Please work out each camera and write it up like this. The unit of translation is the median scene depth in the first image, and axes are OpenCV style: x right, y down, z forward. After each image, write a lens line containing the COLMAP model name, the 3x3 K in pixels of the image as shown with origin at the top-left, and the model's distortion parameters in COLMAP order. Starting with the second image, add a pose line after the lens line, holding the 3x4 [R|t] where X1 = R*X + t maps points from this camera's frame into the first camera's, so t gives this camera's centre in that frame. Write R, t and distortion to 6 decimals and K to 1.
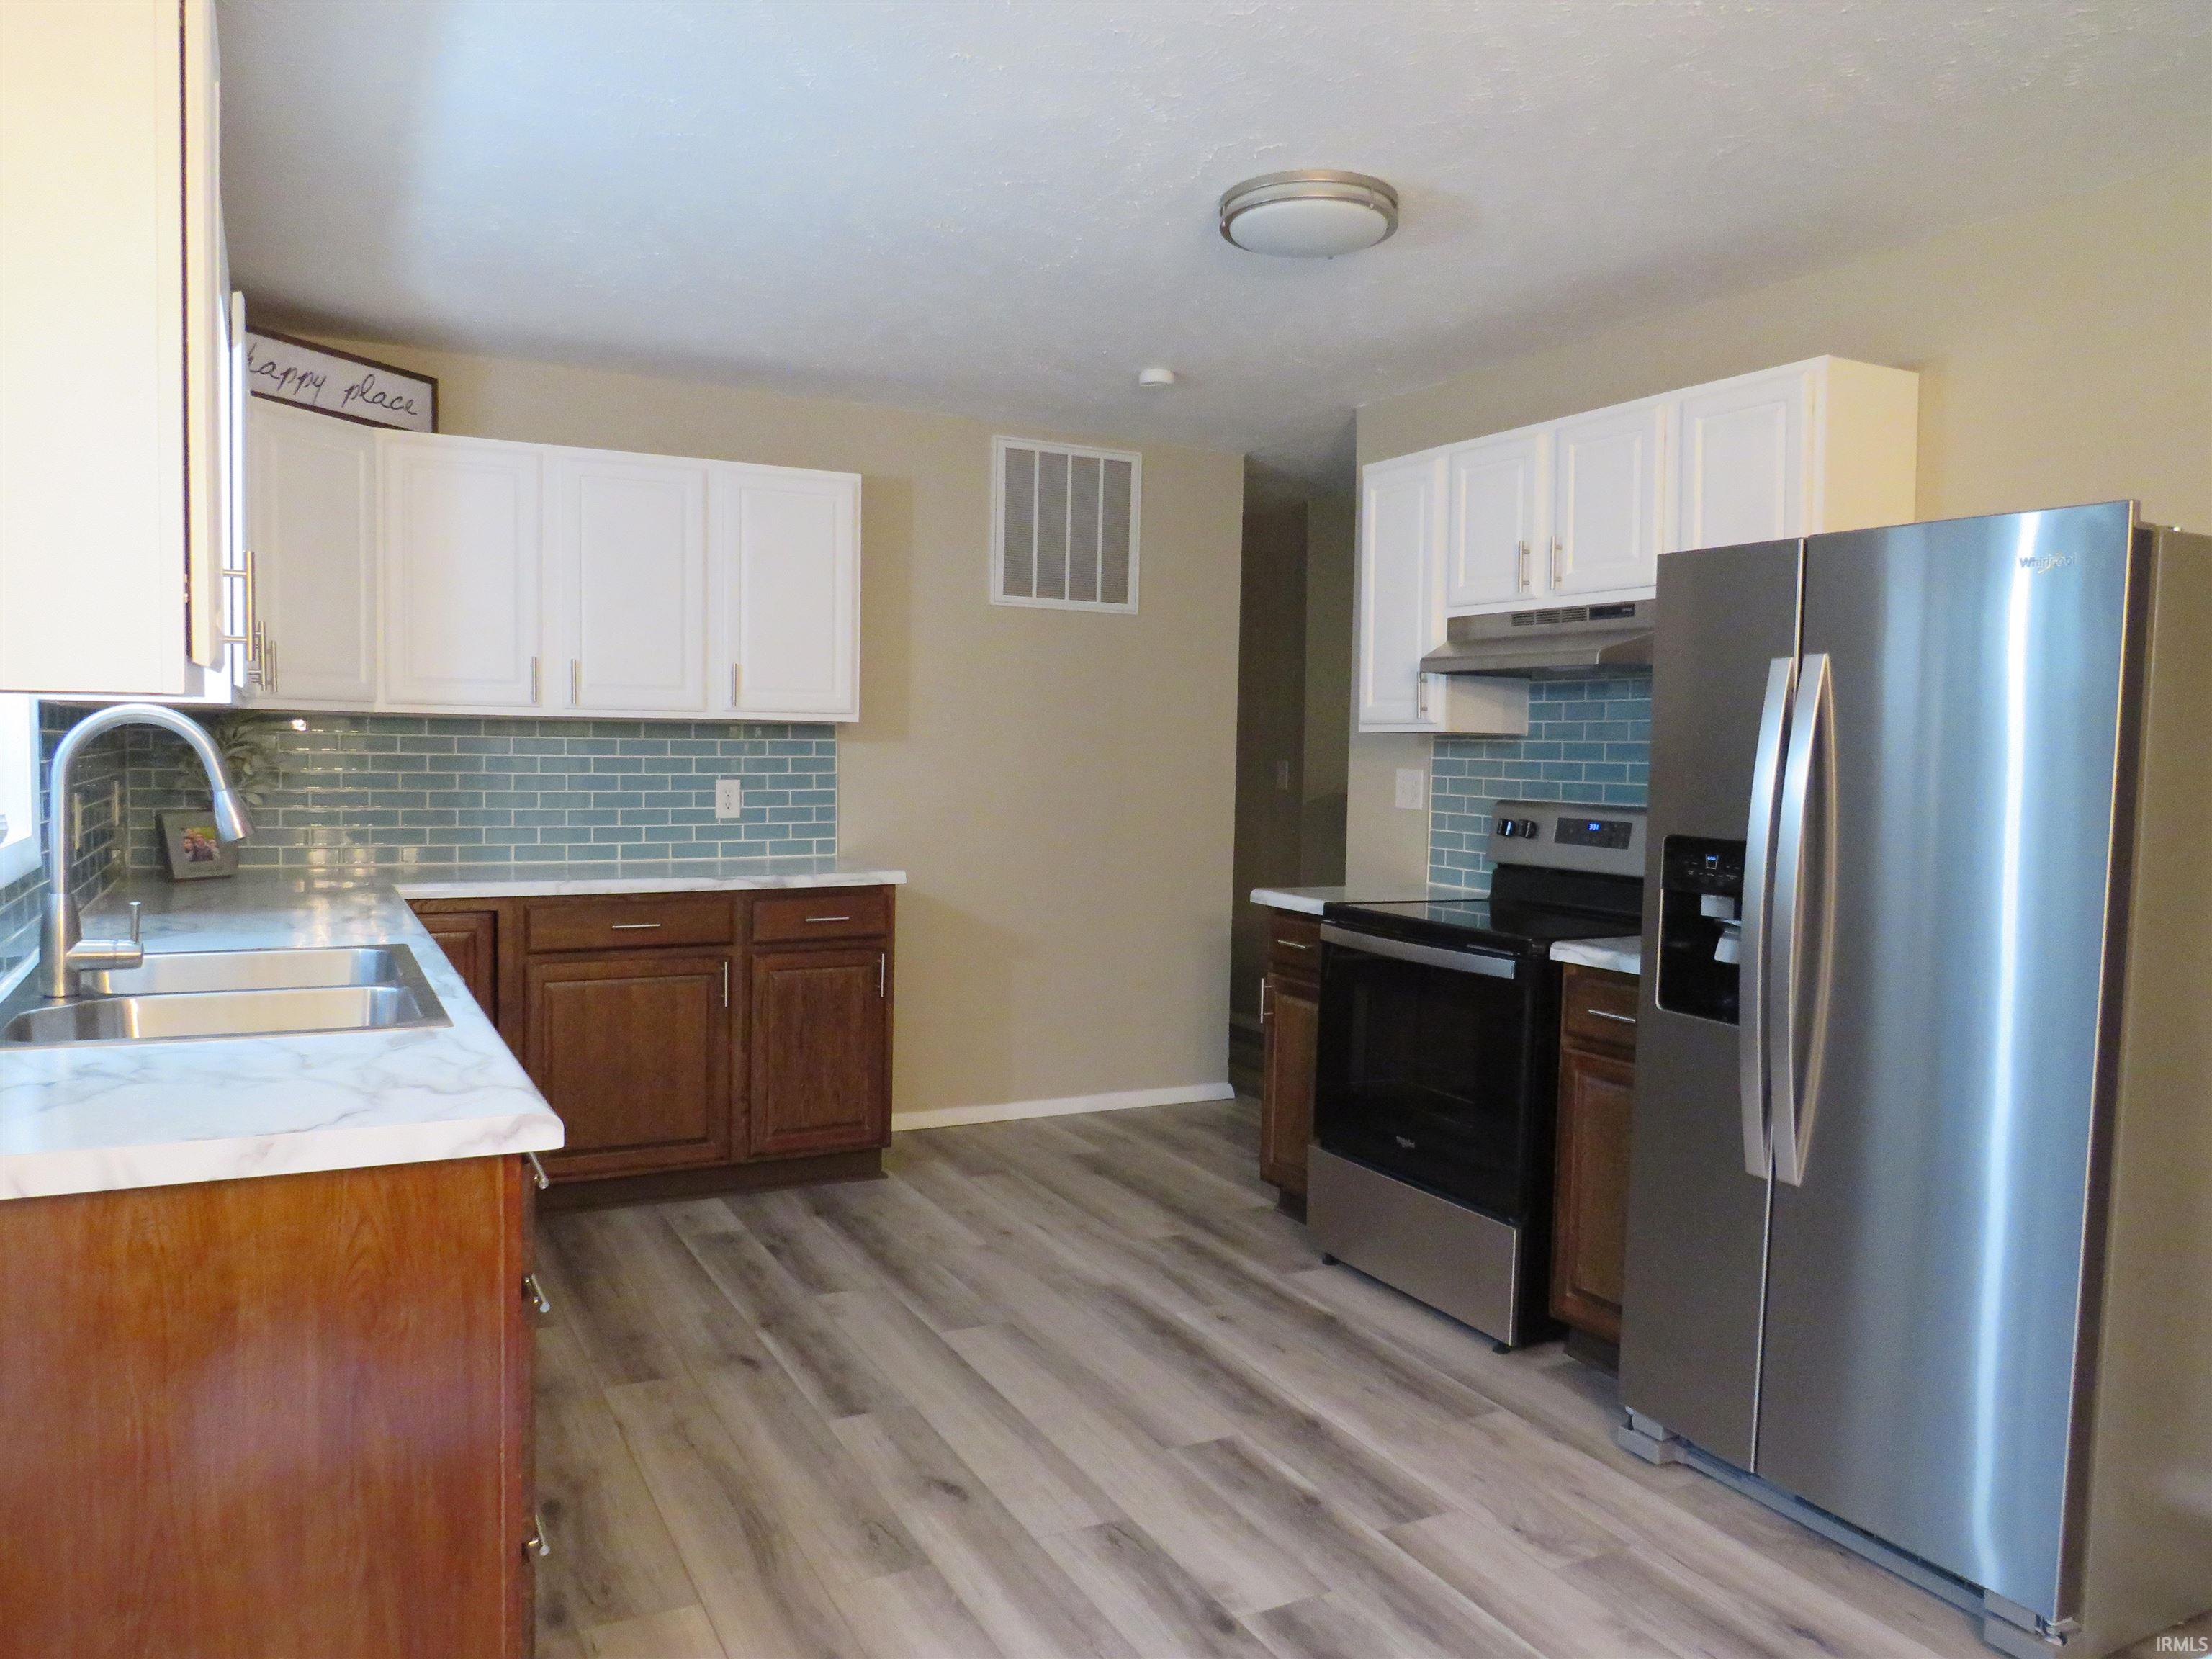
lens RADIAL K [[1533.2, 0, 1103.5], [0, 1533.2, 831.0], [0, 0, 1]] dist [-0.063069, 0.000447]
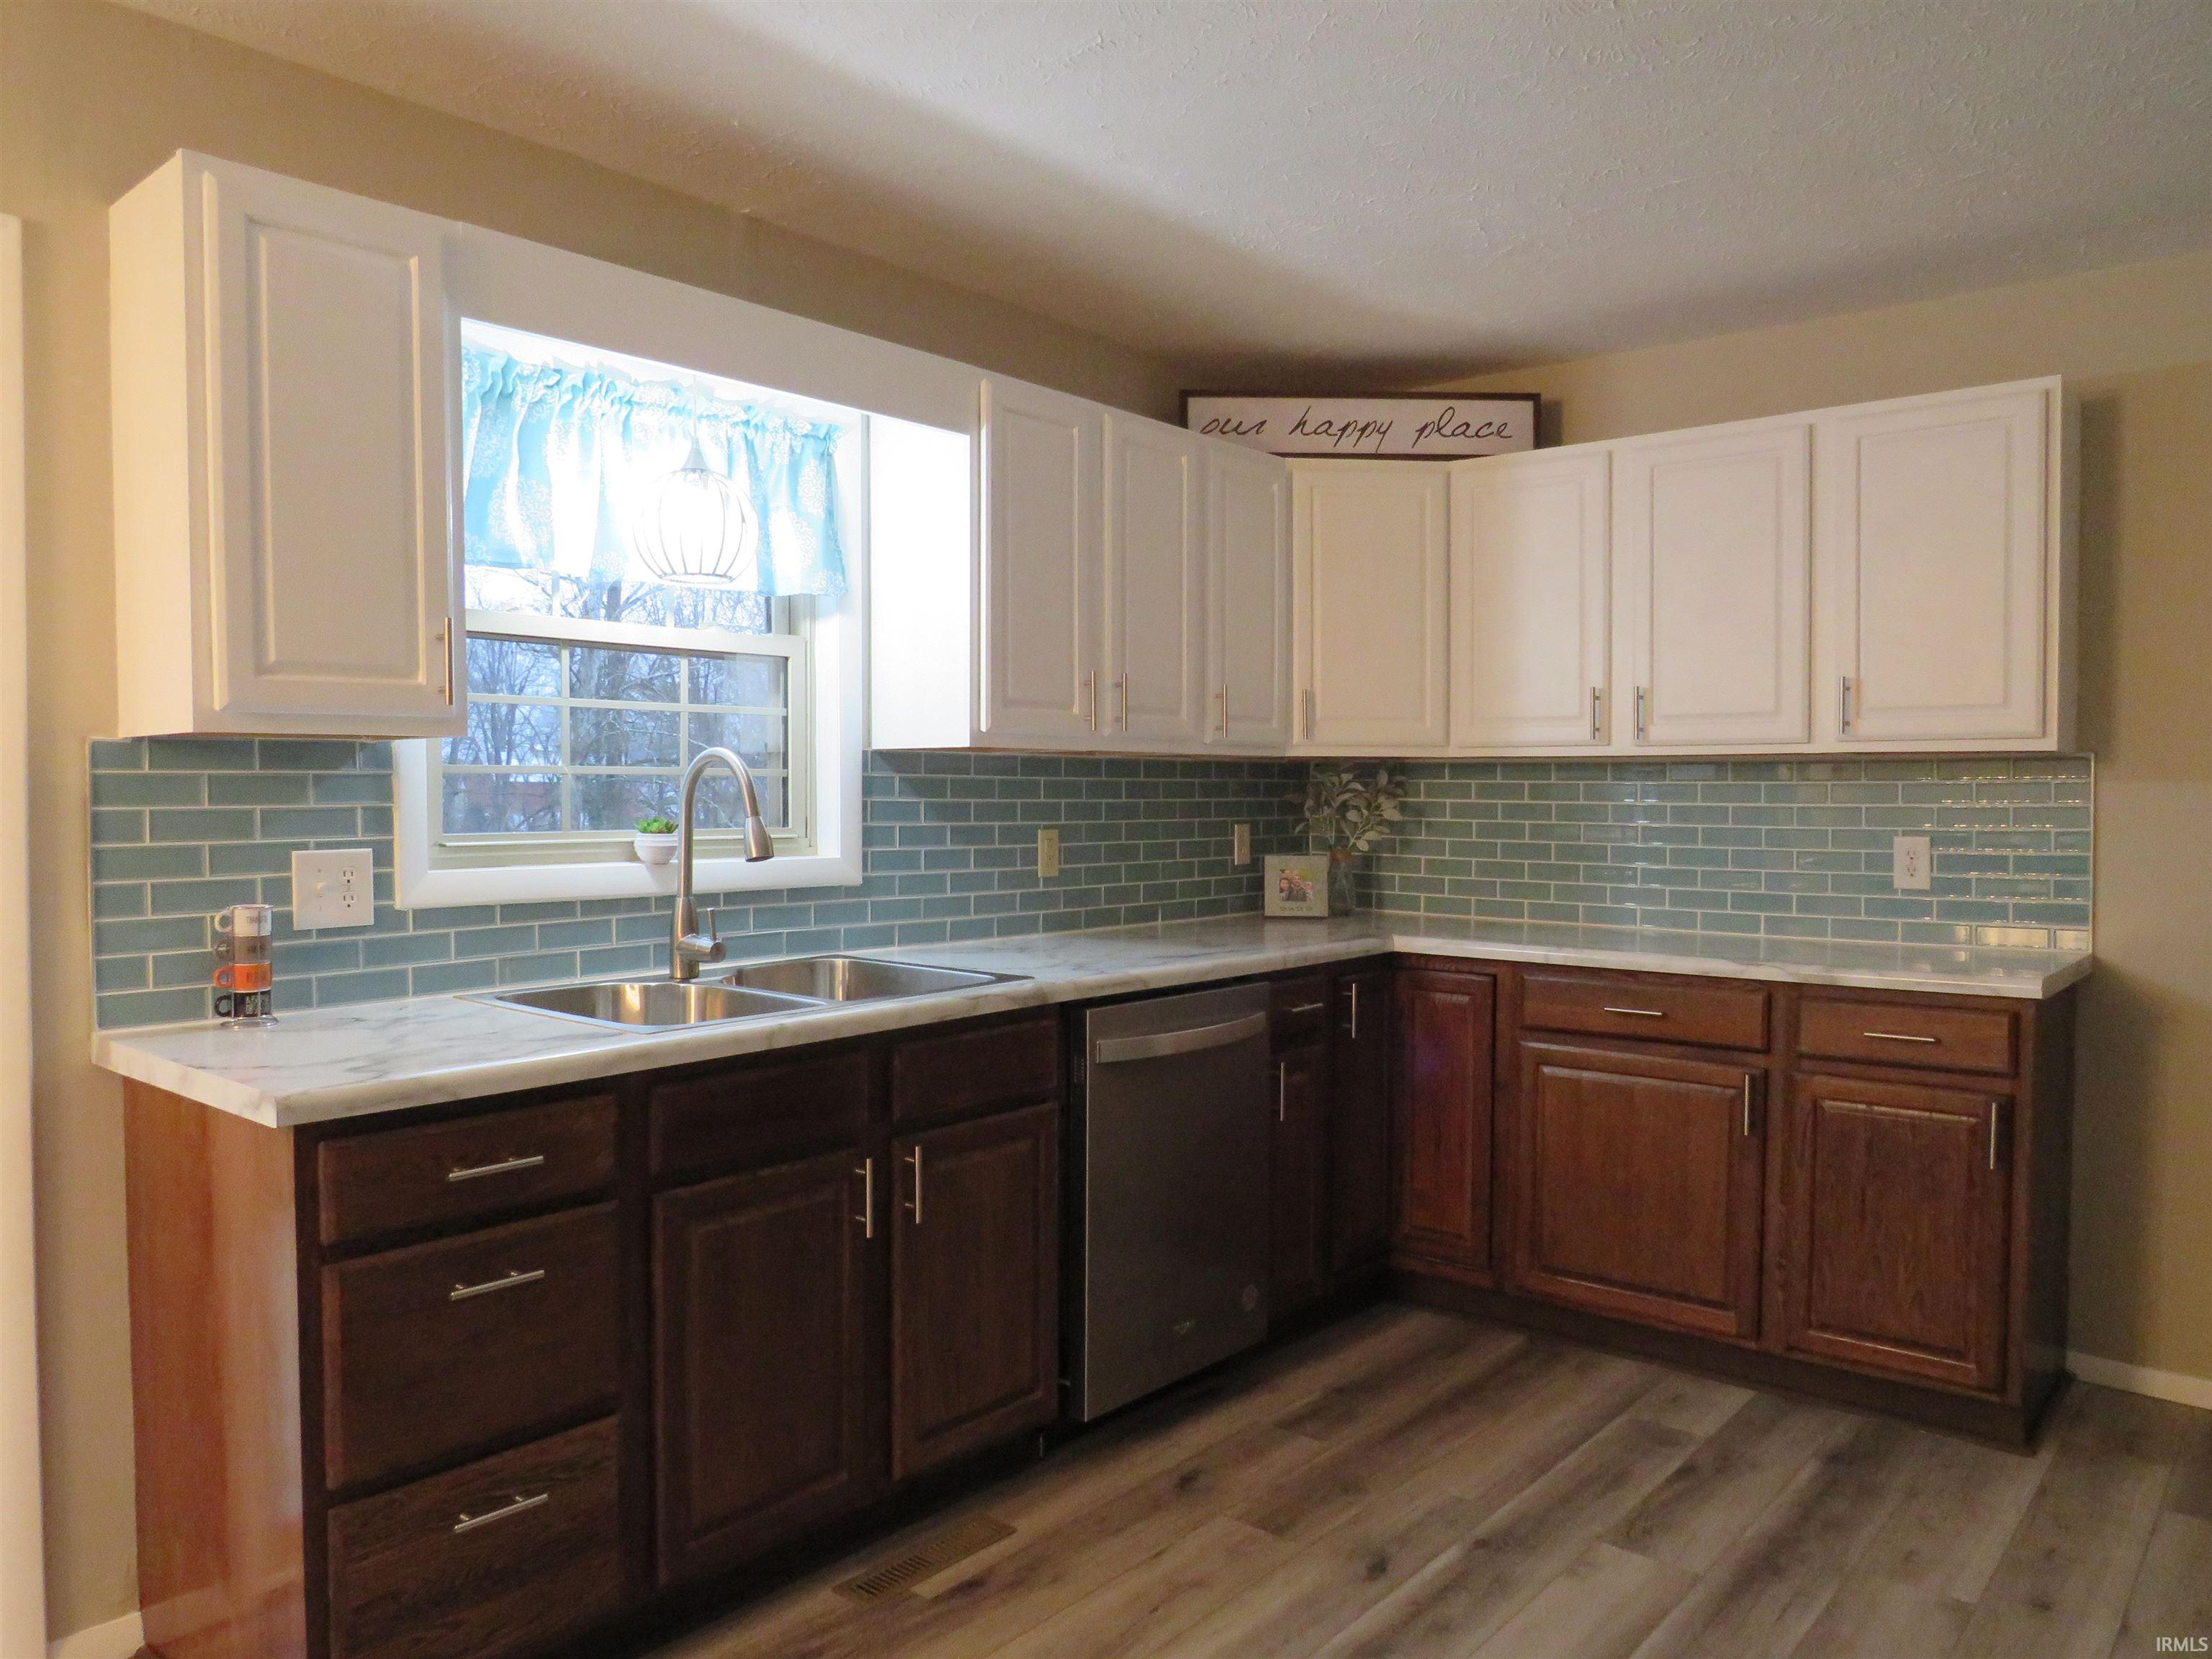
lens RADIAL K [[1552.9, 0, 1118.1], [0, 1552.9, 828.3], [0, 0, 1]] dist [-0.032416, 0.005061]
pose [[0.370775, 0.005263, -0.928708, 0.372389], [-0.050765, 0.998604, -0.014609, -0.009039], [0.927334, 0.052563, 0.370525, 0.466474]]
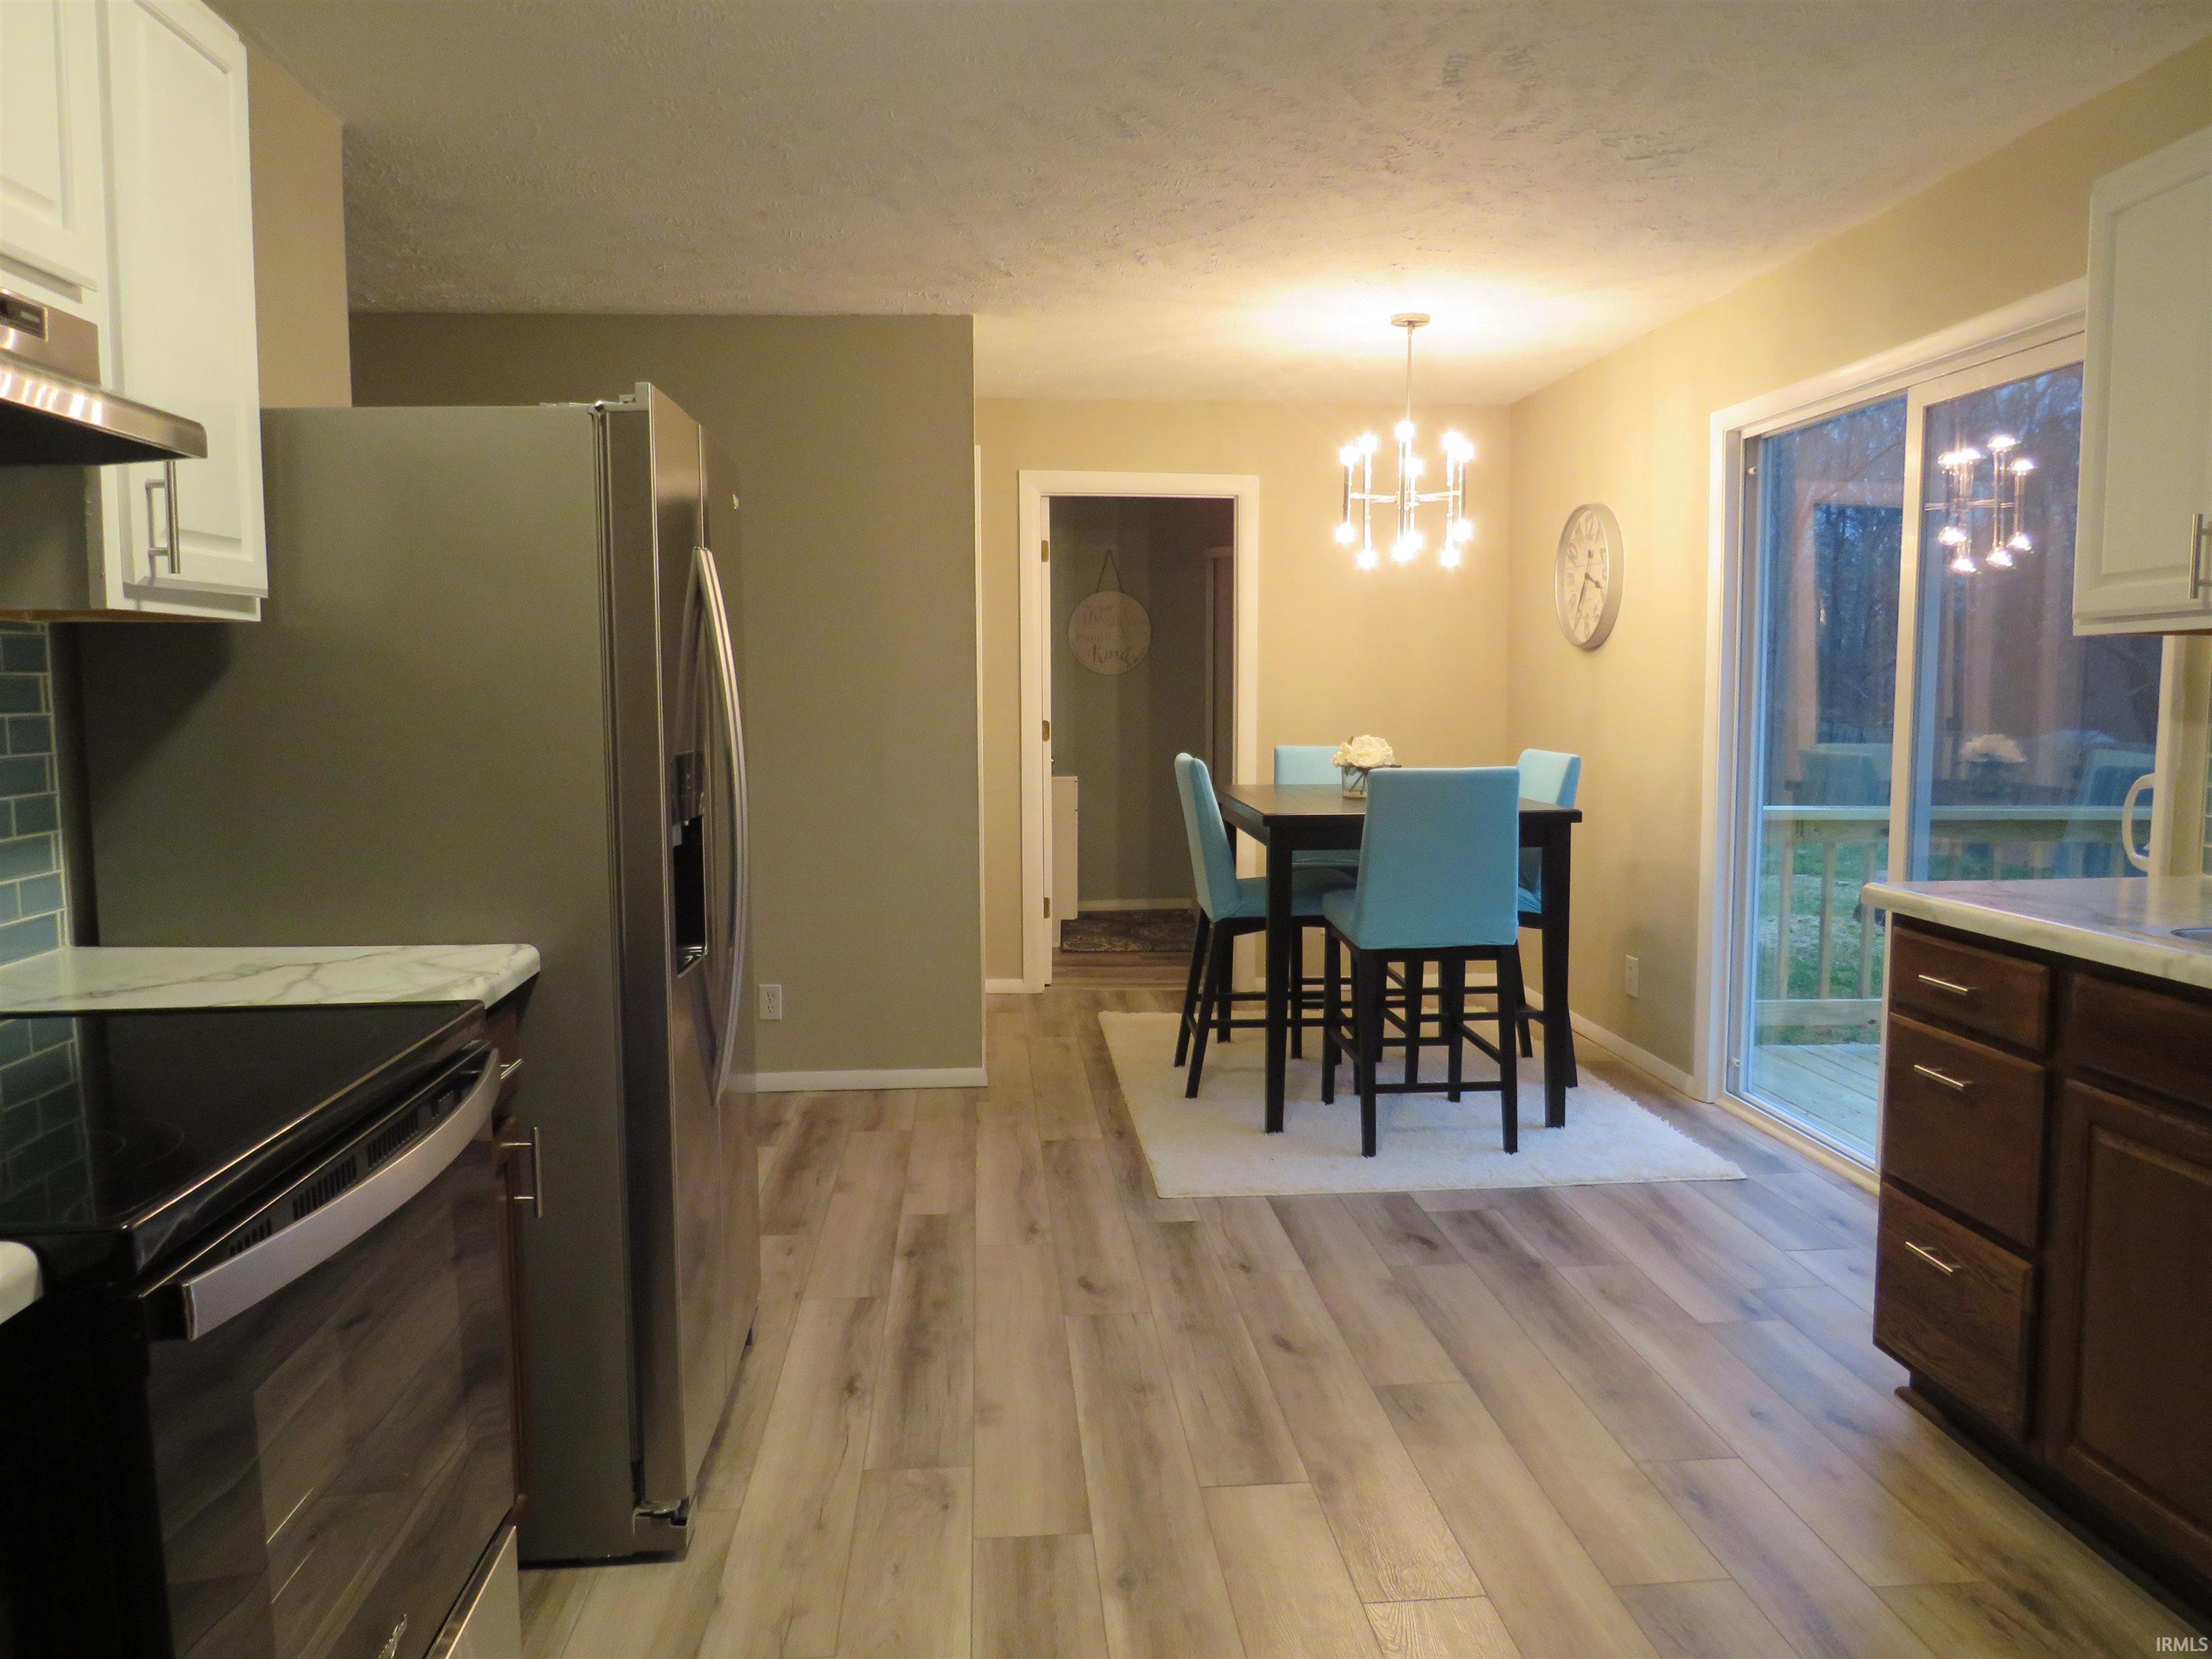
lens RADIAL K [[1552.9, 0, 1118.1], [0, 1552.9, 828.3], [0, 0, 1]] dist [-0.032416, 0.005061]
pose [[-0.917506, -0.055250, 0.393865, -0.111915], [0.008464, 0.987367, 0.158222, -0.060048], [-0.397631, 0.148503, -0.905448, 1.169222]]
